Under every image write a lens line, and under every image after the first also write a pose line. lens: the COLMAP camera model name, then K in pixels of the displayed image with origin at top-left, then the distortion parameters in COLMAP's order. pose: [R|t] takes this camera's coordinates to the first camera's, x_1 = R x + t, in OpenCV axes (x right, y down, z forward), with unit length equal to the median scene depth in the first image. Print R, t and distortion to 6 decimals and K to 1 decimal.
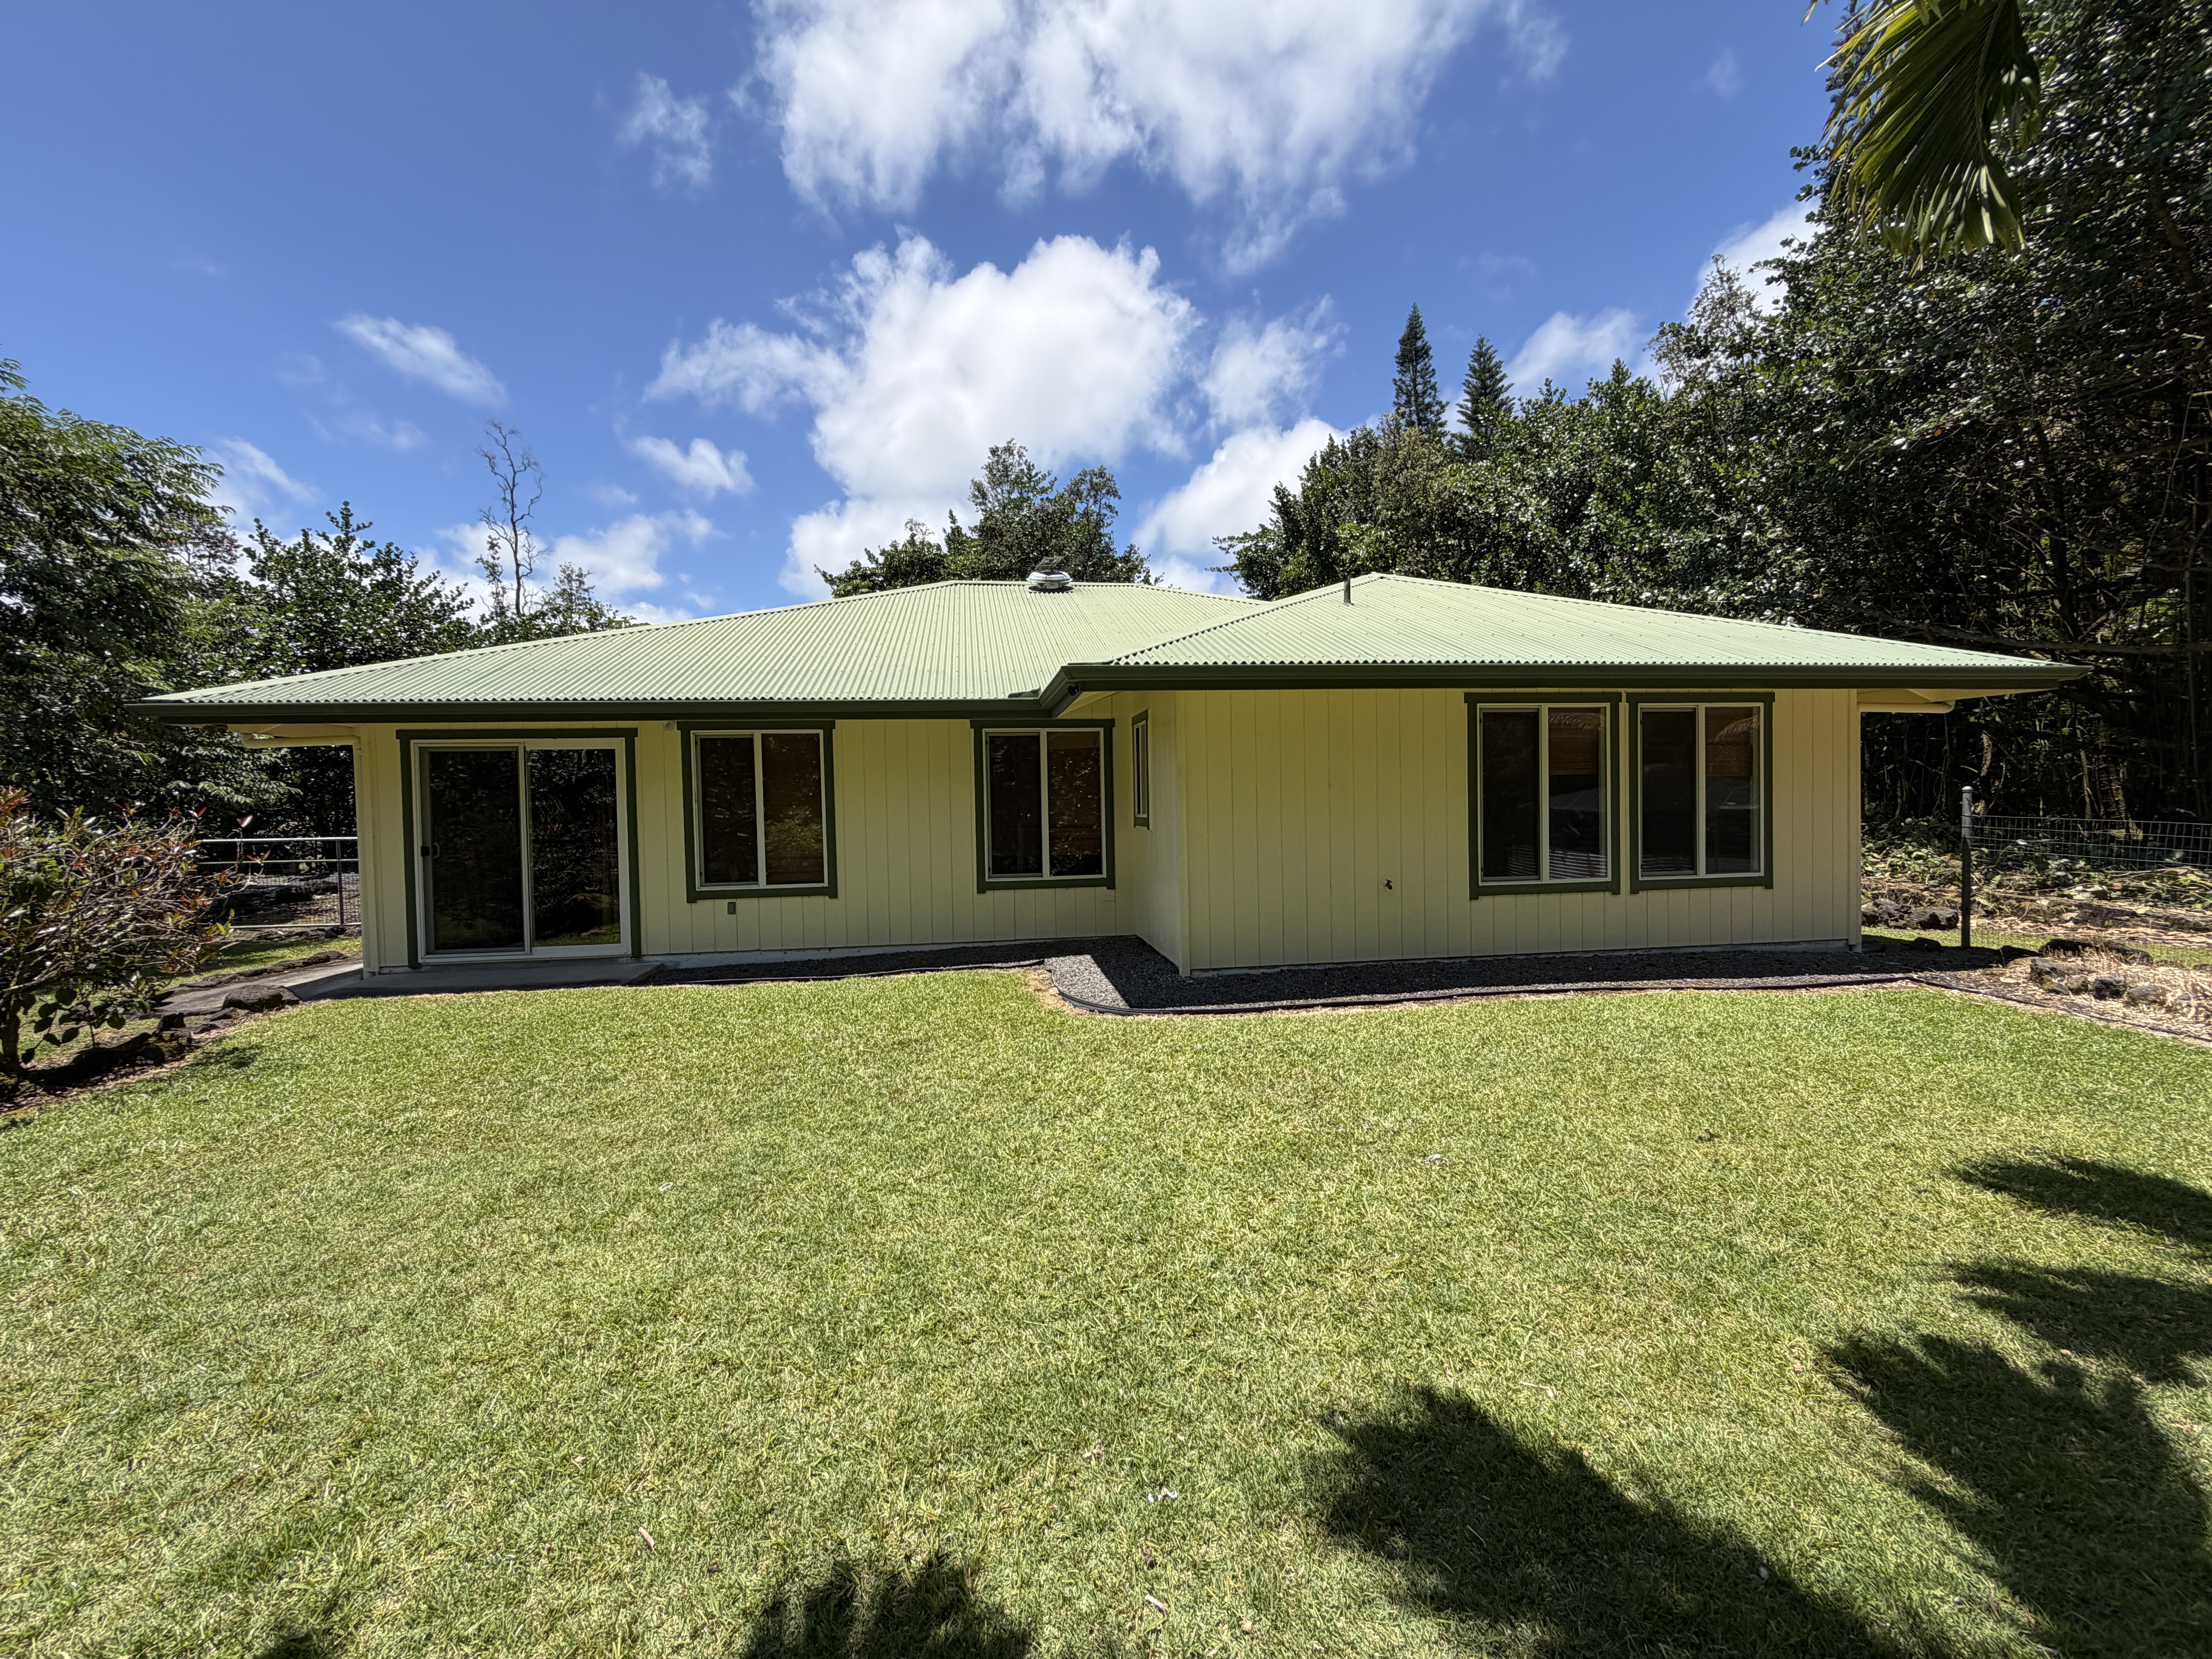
lens RADIAL K [[890.0, 0, 1097.6], [0, 890.0, 829.3], [0, 0, 1]] dist [-0.000159, 0.000153]
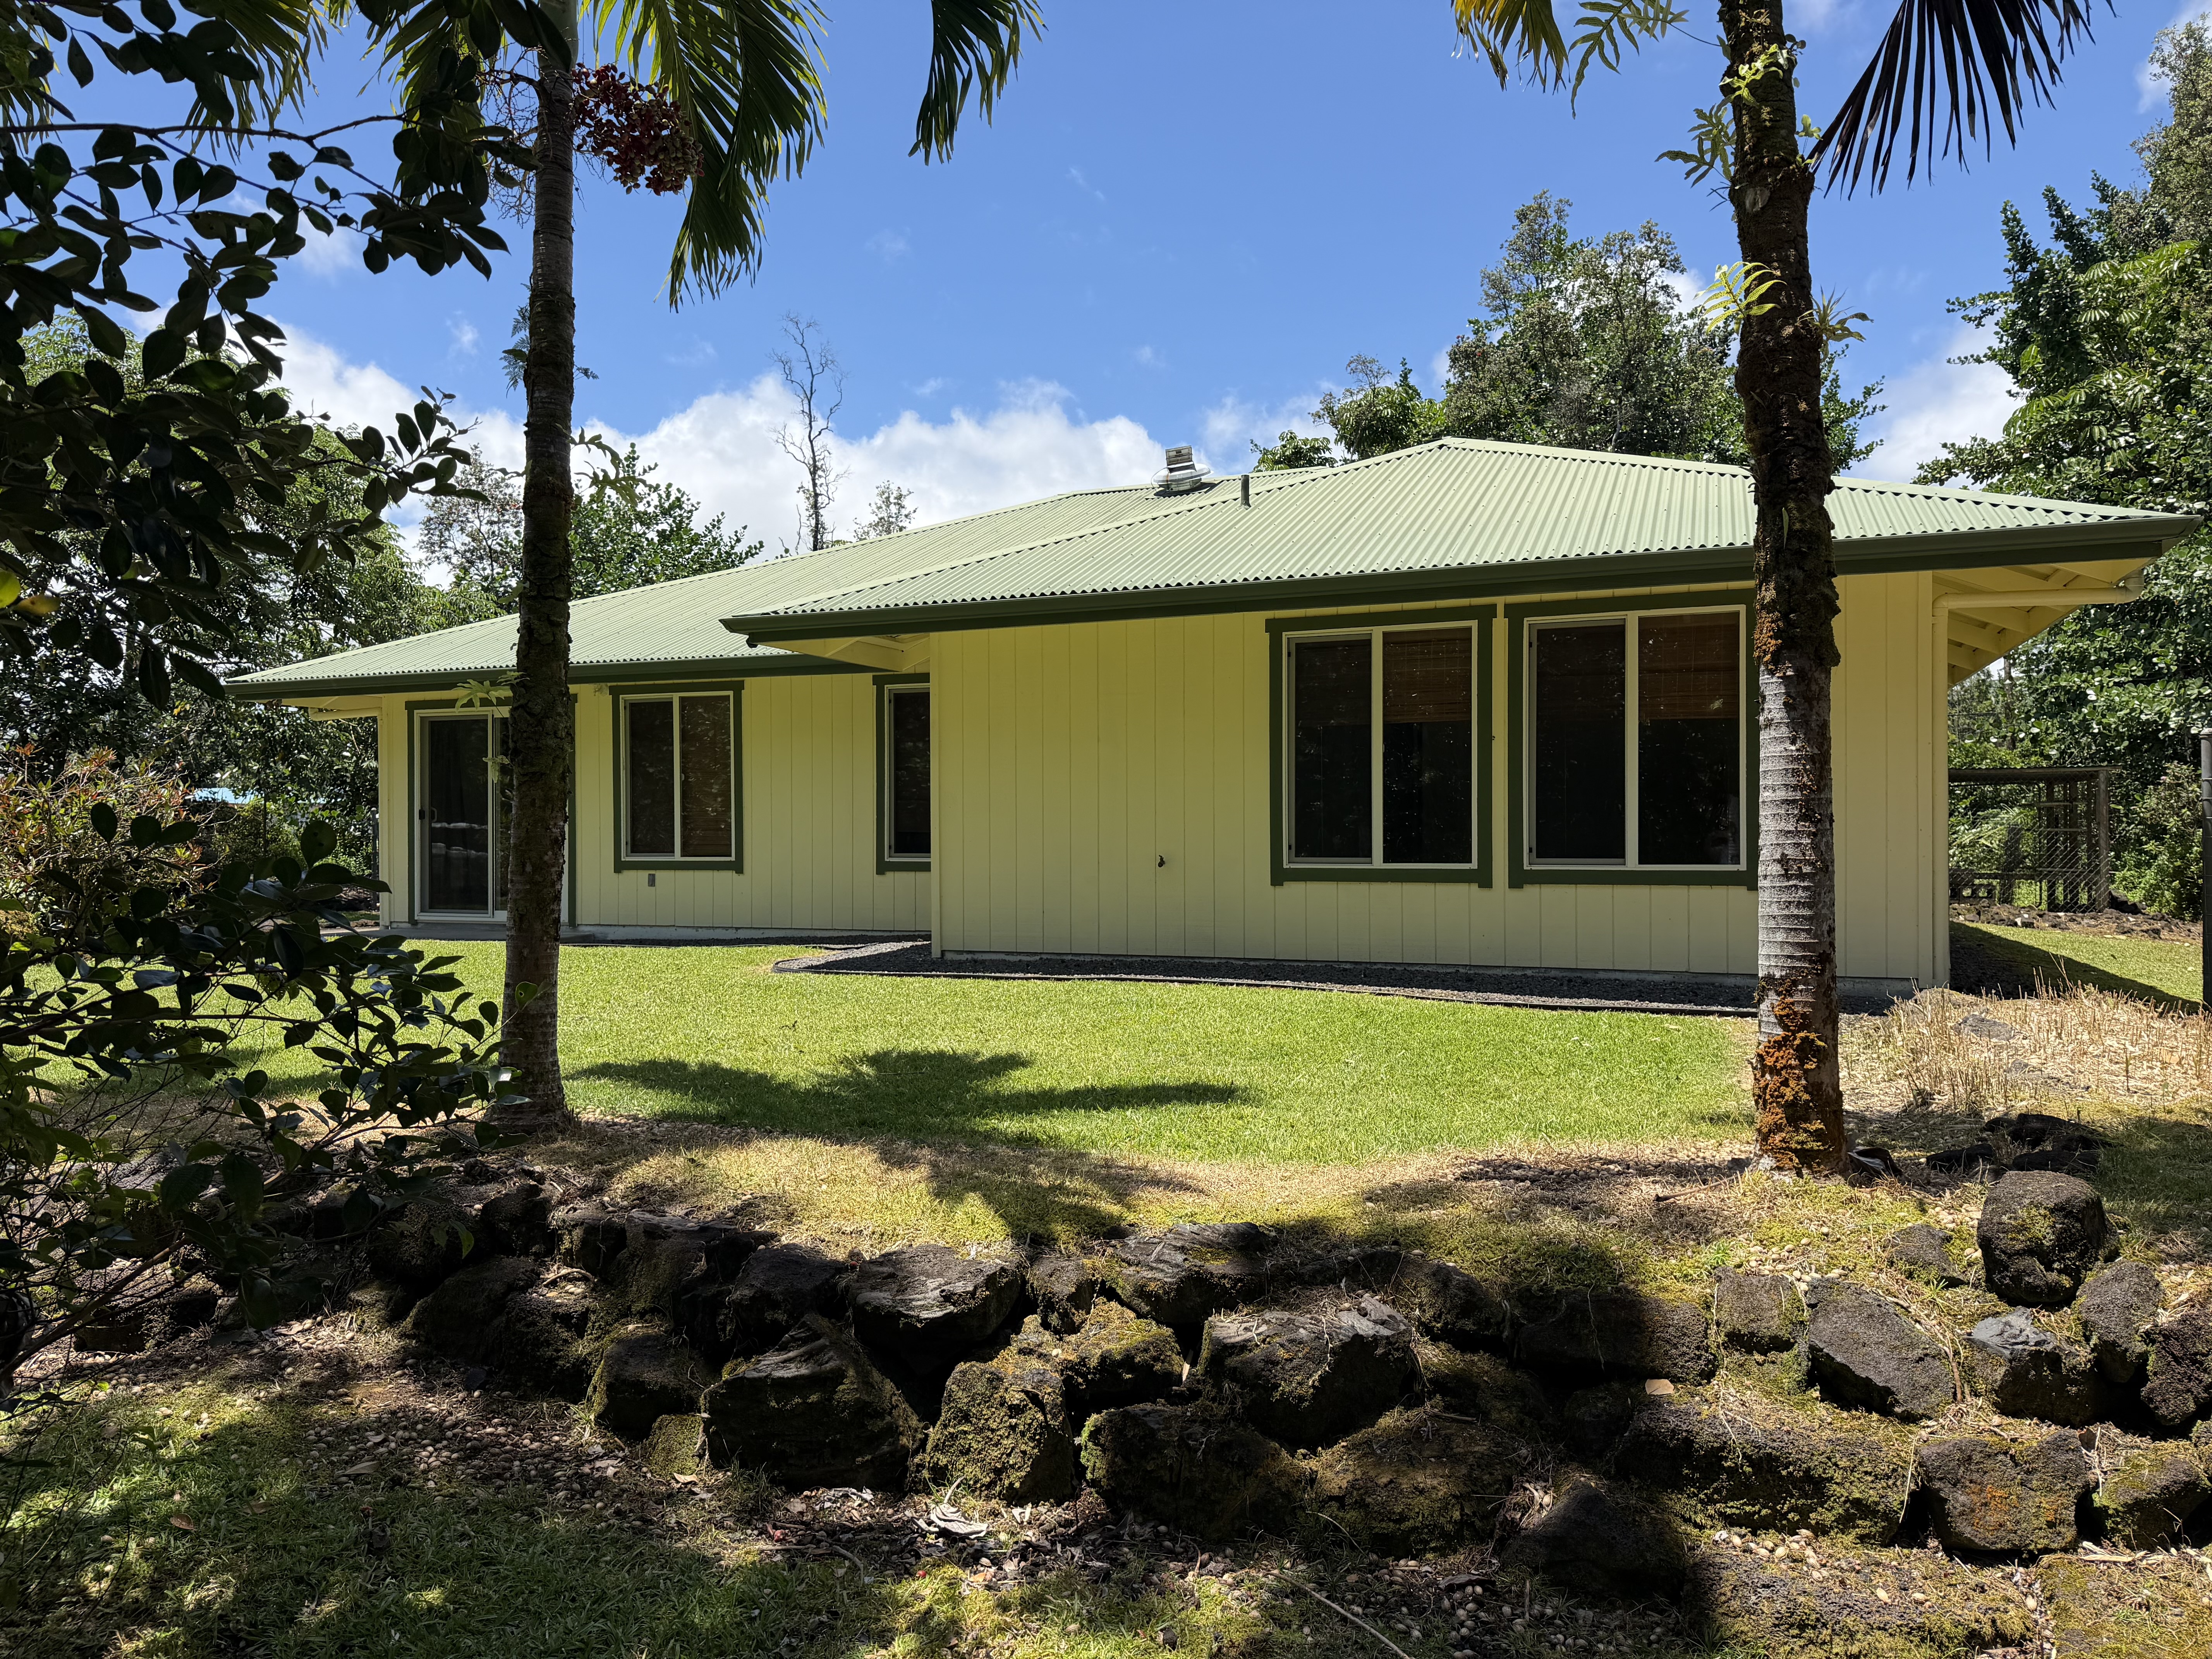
lens RADIAL K [[1521.1, 0, 1106.0], [0, 1521.1, 829.5], [0, 0, 1]] dist [0.035607, 0.001029]
pose [[0.869870, 0.014149, -0.493078, 0.823737], [-0.021888, 0.999711, -0.009928, 0.040073], [0.492795, 0.019429, 0.869929, -0.186362]]
